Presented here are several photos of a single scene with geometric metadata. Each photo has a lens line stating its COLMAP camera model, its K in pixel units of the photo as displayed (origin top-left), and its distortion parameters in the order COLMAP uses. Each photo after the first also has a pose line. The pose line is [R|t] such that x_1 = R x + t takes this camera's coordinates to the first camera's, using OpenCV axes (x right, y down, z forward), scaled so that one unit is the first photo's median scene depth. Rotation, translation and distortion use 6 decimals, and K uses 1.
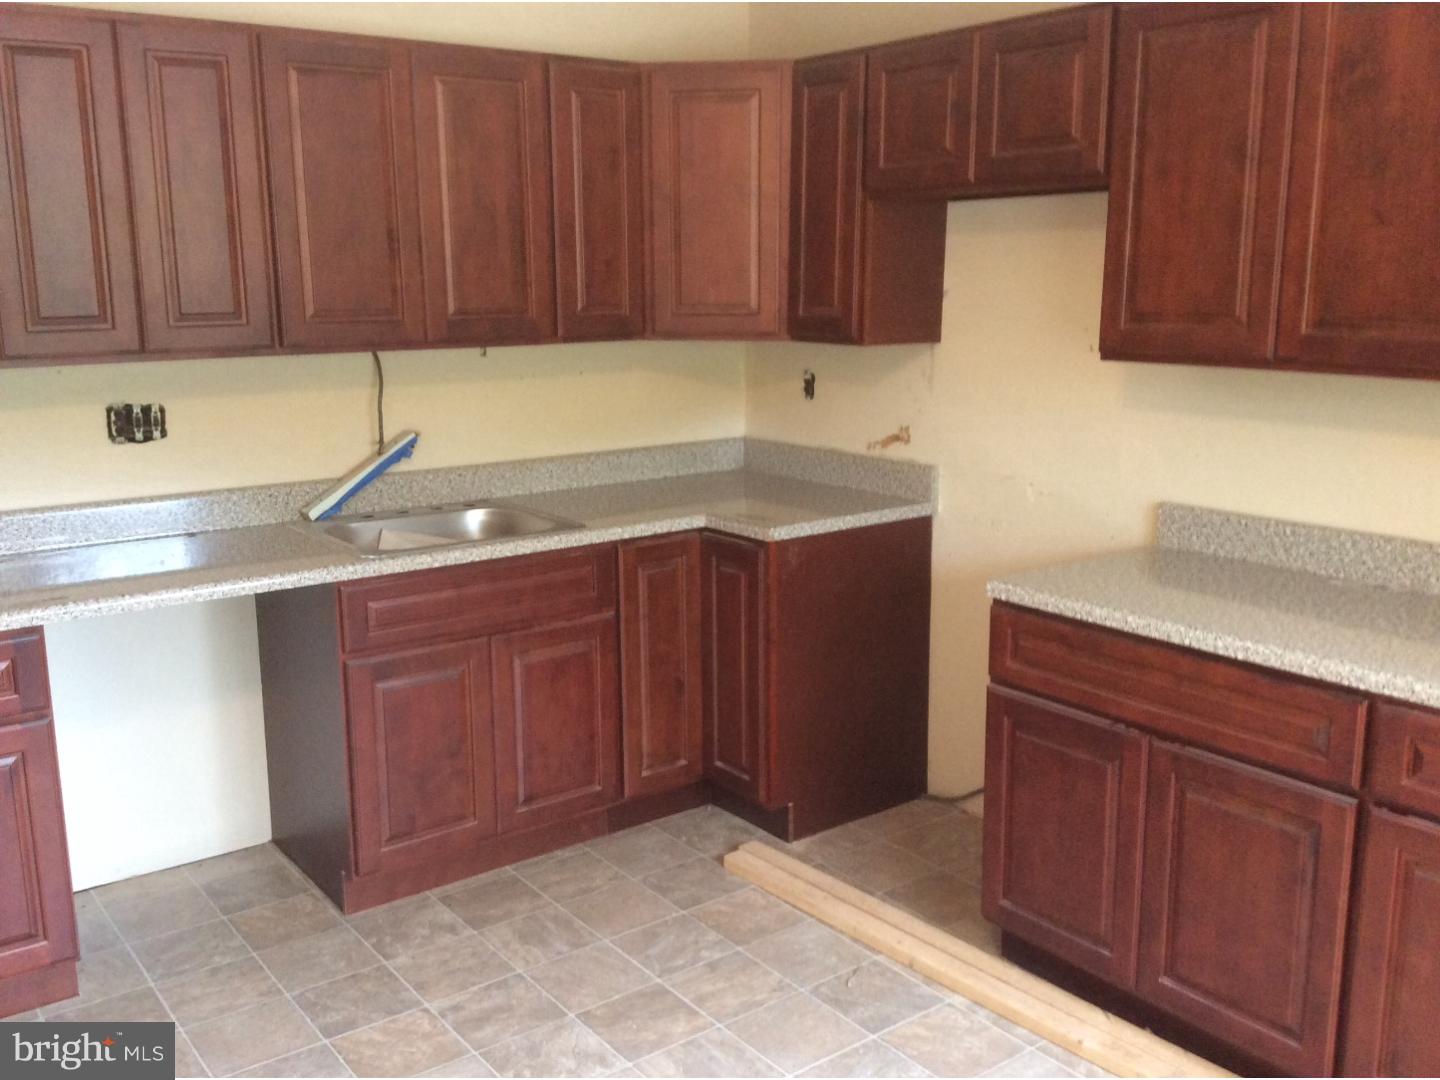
lens RADIAL K [[1343.2, 0, 724.5], [0, 1343.2, 546.1], [0, 0, 1]] dist [0.022299, 0.000000]
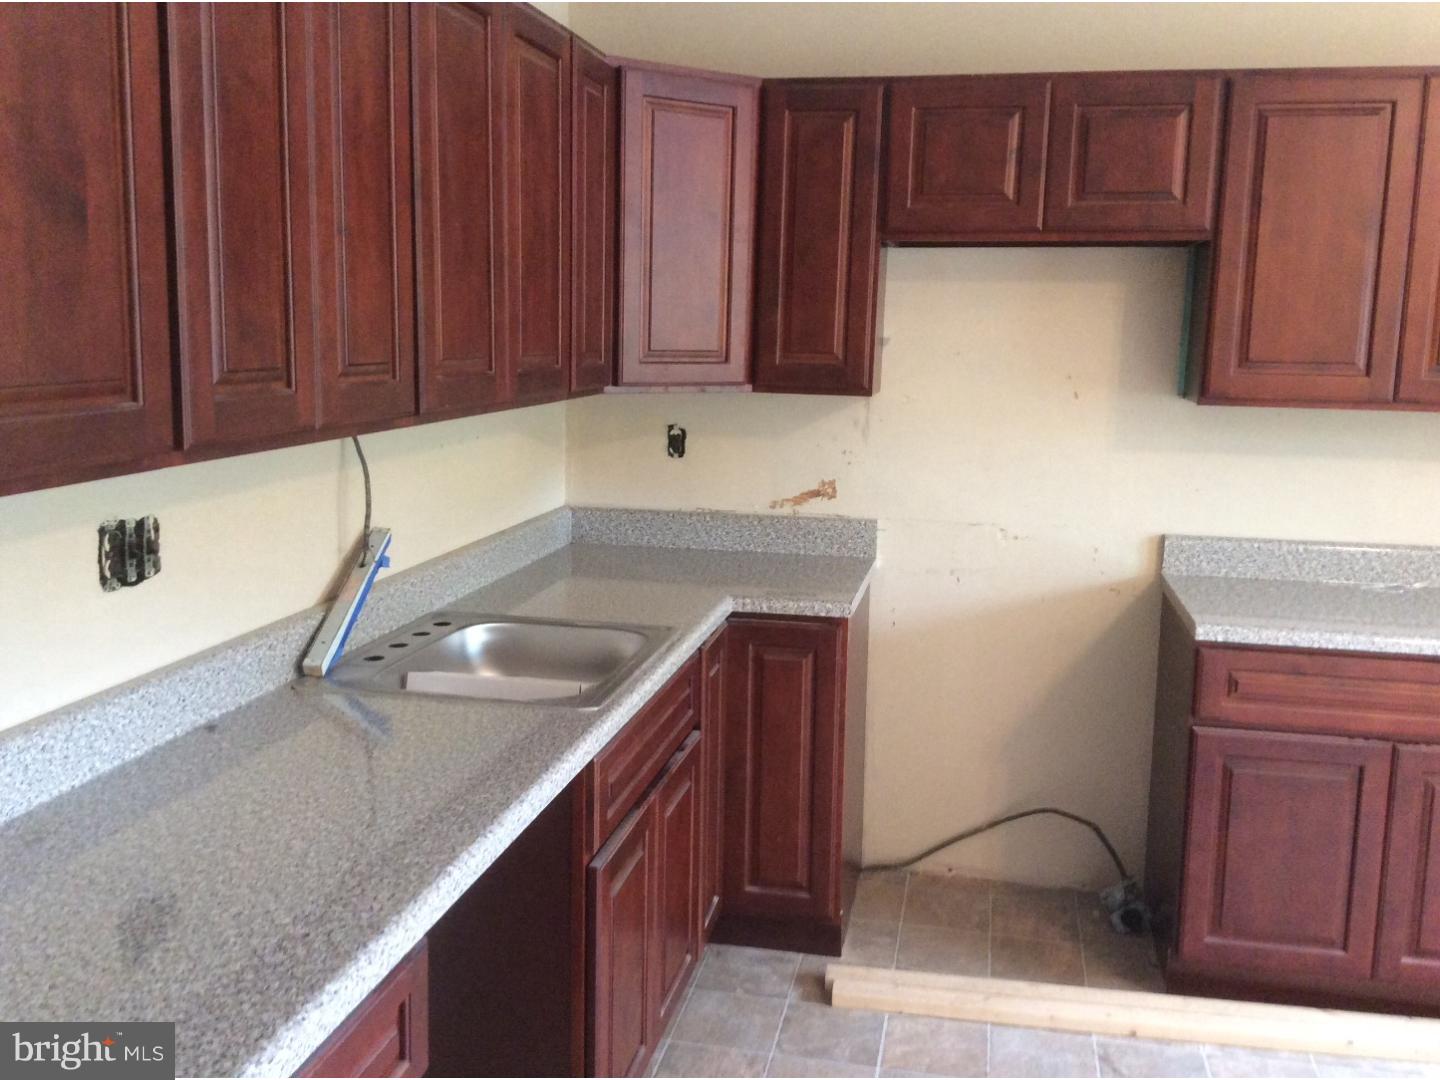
lens RADIAL K [[1343.2, 0, 722.4], [0, 1343.2, 530.6], [0, 0, 1]] dist [0.022299, 0.000000]
pose [[0.744729, -0.083265, 0.662152, -0.629352], [0.112127, 0.993693, -0.001154, -0.071312], [-0.657880, 0.075105, 0.749368, 0.404476]]
